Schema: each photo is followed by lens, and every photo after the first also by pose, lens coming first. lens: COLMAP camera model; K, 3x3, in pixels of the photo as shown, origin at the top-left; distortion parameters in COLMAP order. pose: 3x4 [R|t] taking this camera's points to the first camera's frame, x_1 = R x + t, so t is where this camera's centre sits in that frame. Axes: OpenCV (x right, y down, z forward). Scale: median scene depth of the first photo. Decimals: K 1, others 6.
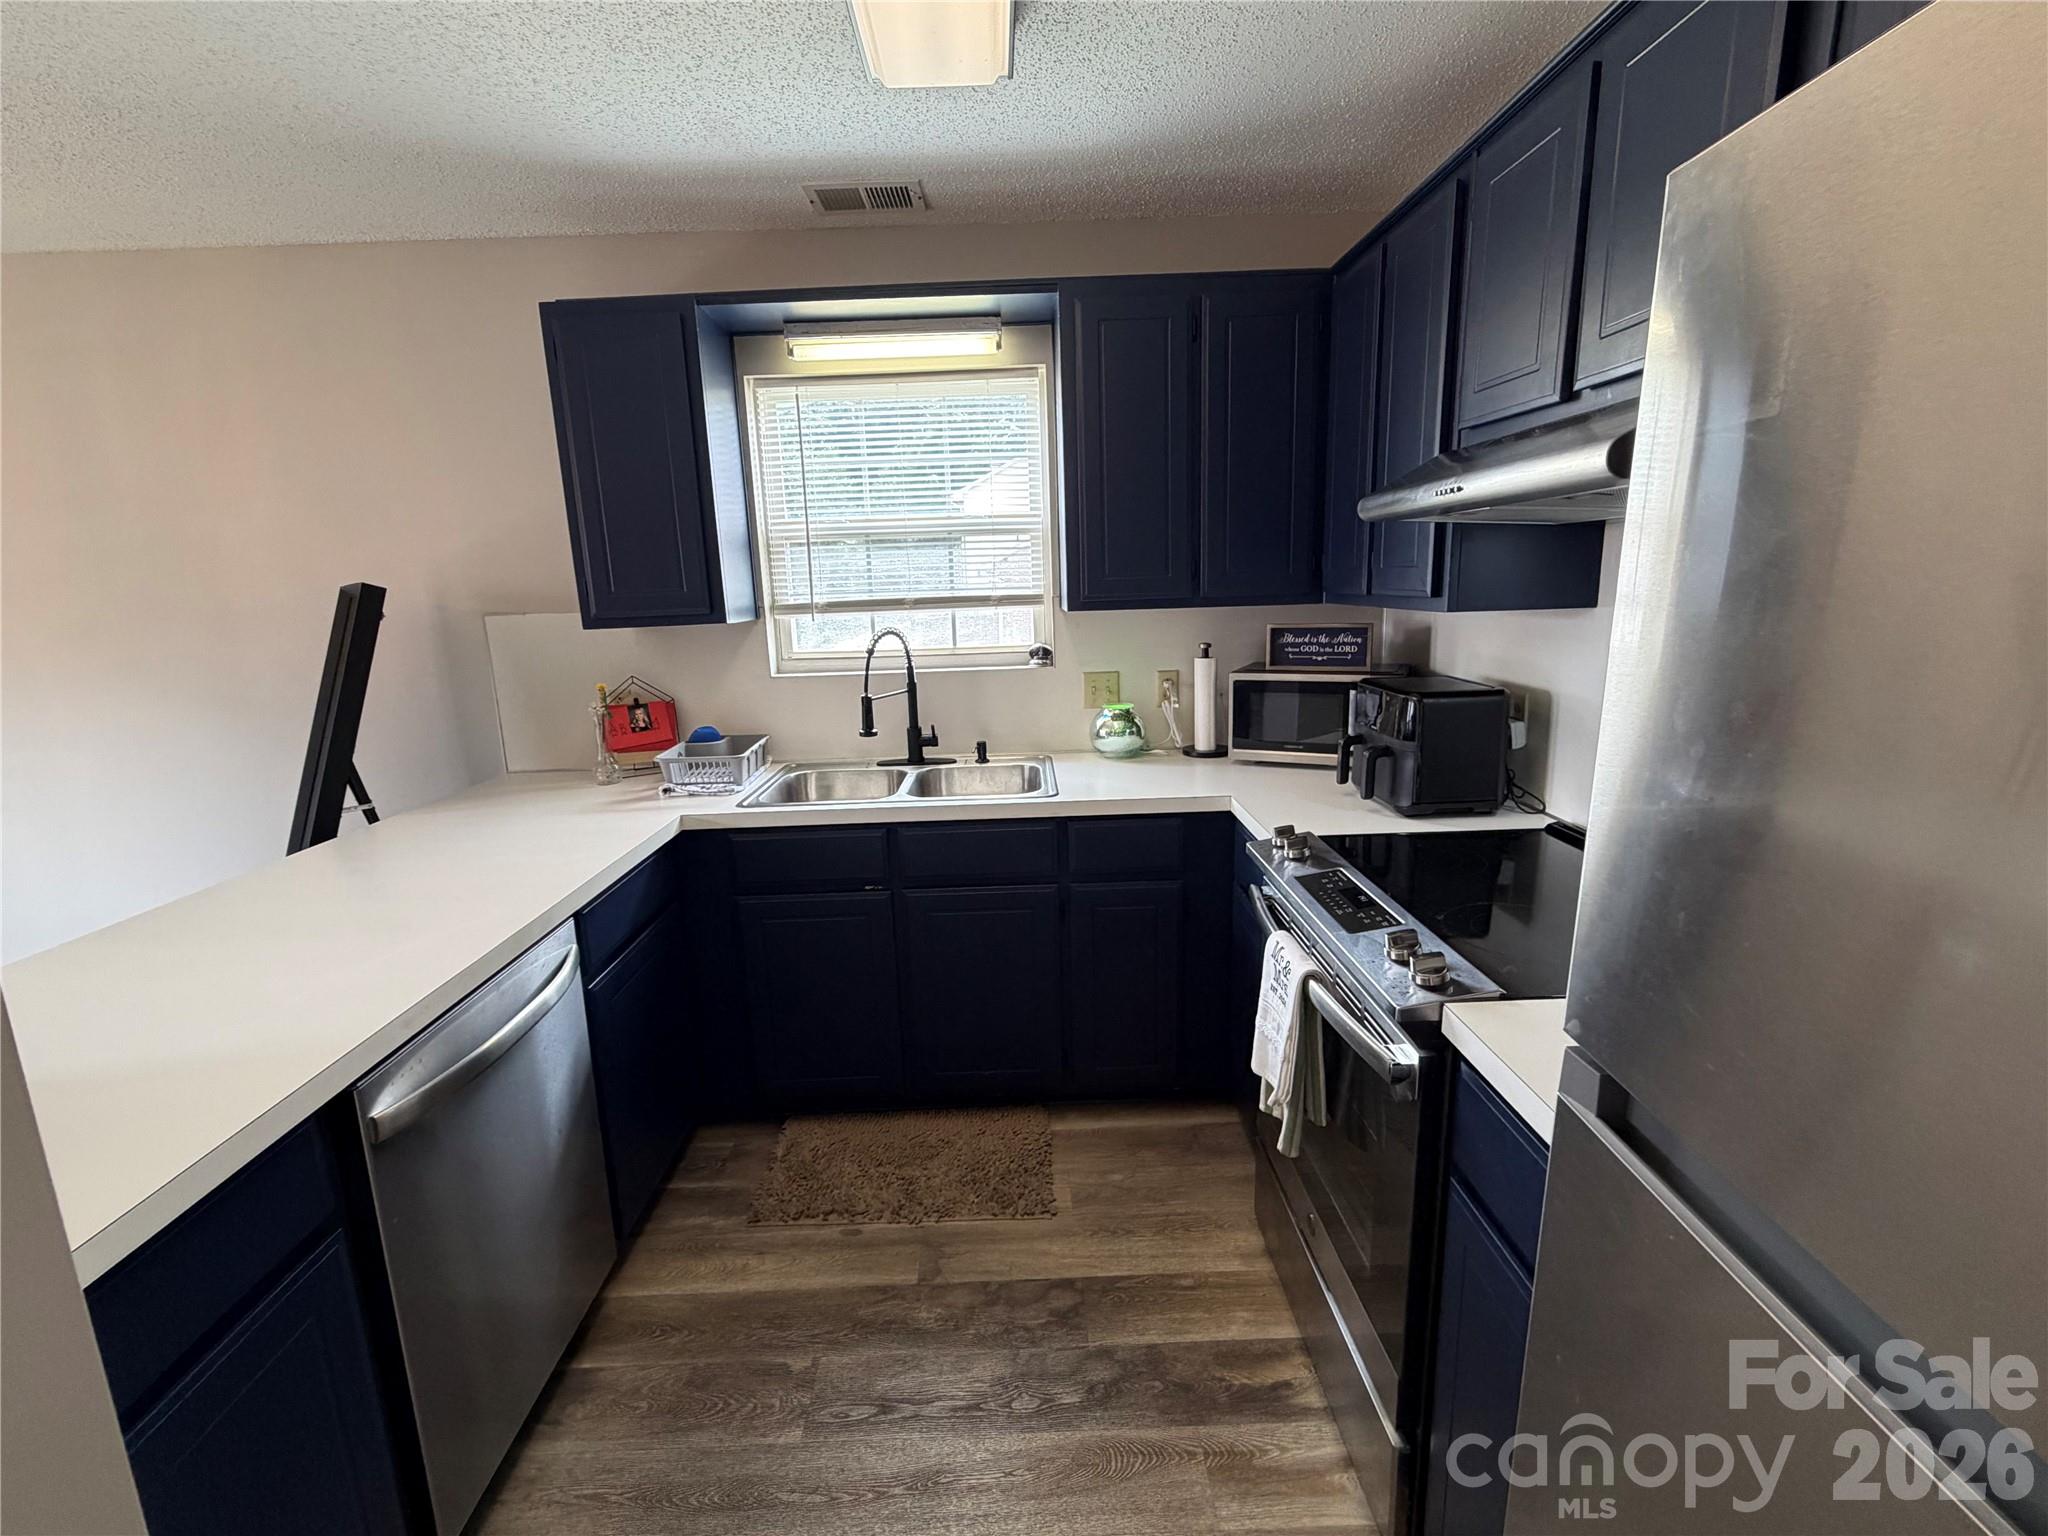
lens RADIAL K [[912.4, 0, 1021.3], [0, 912.4, 768.8], [0, 0, 1]] dist [0.000894, -0.000721]
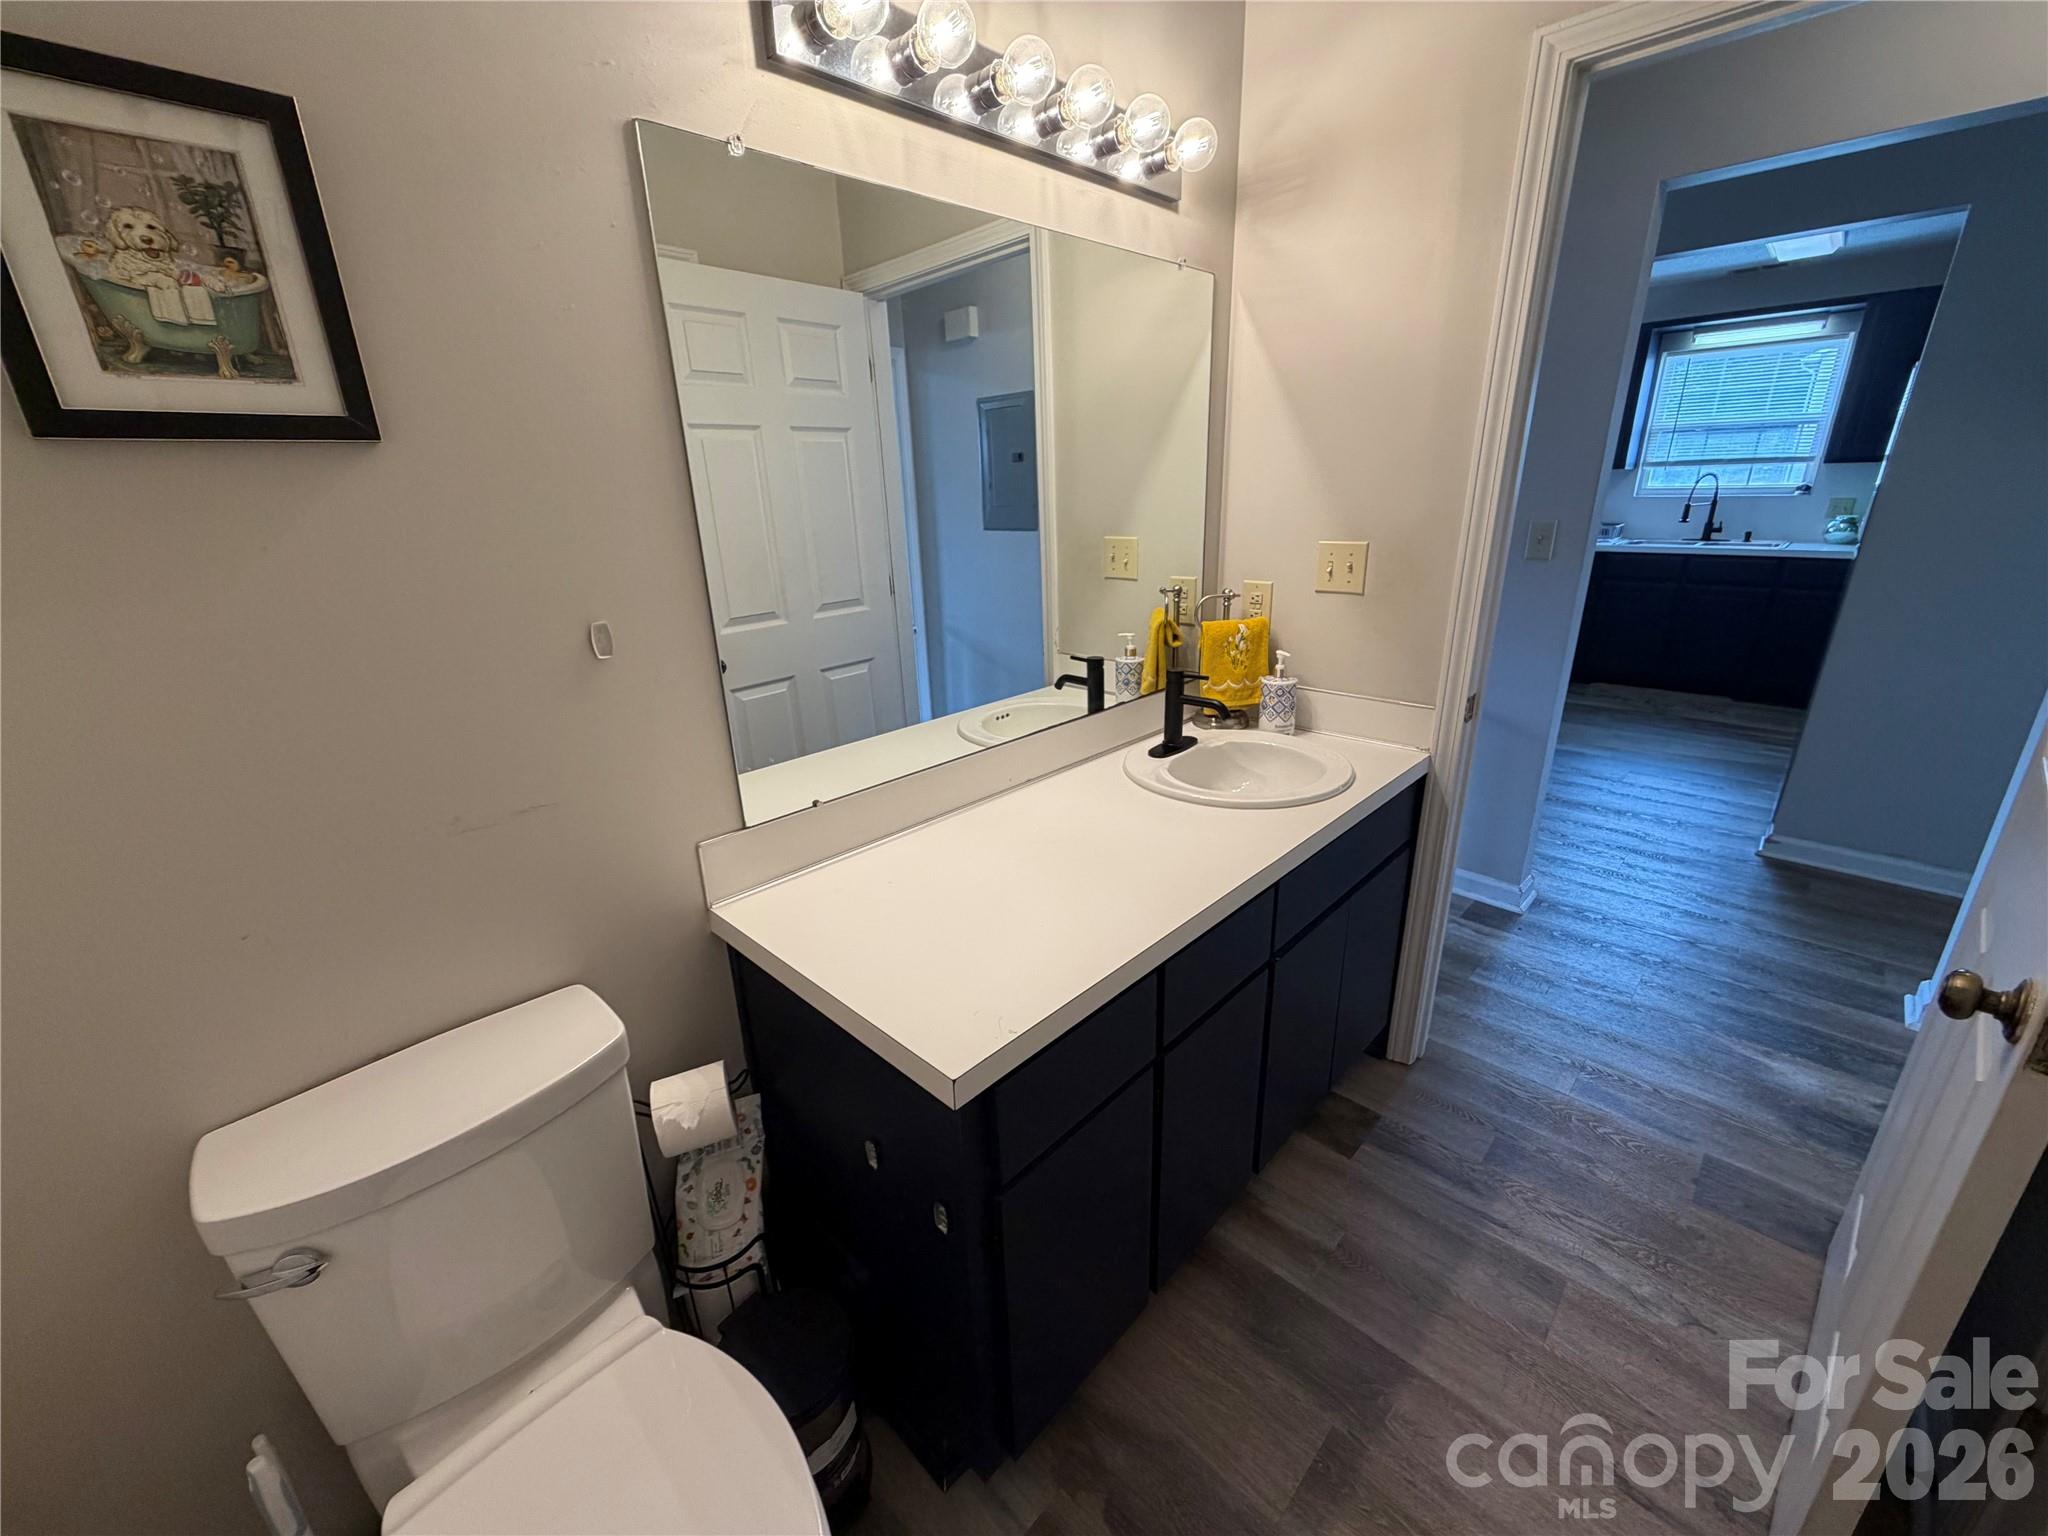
lens RADIAL K [[816.8, 0, 1016.9], [0, 816.8, 767.6], [0, 0, 1]] dist [-0.000015, 0.000042]
pose [[0.706283, 0.244650, -0.664312, 0.153844], [-0.136157, 0.967812, 0.211663, 0.342621], [0.694713, -0.059043, 0.716860, -1.598679]]
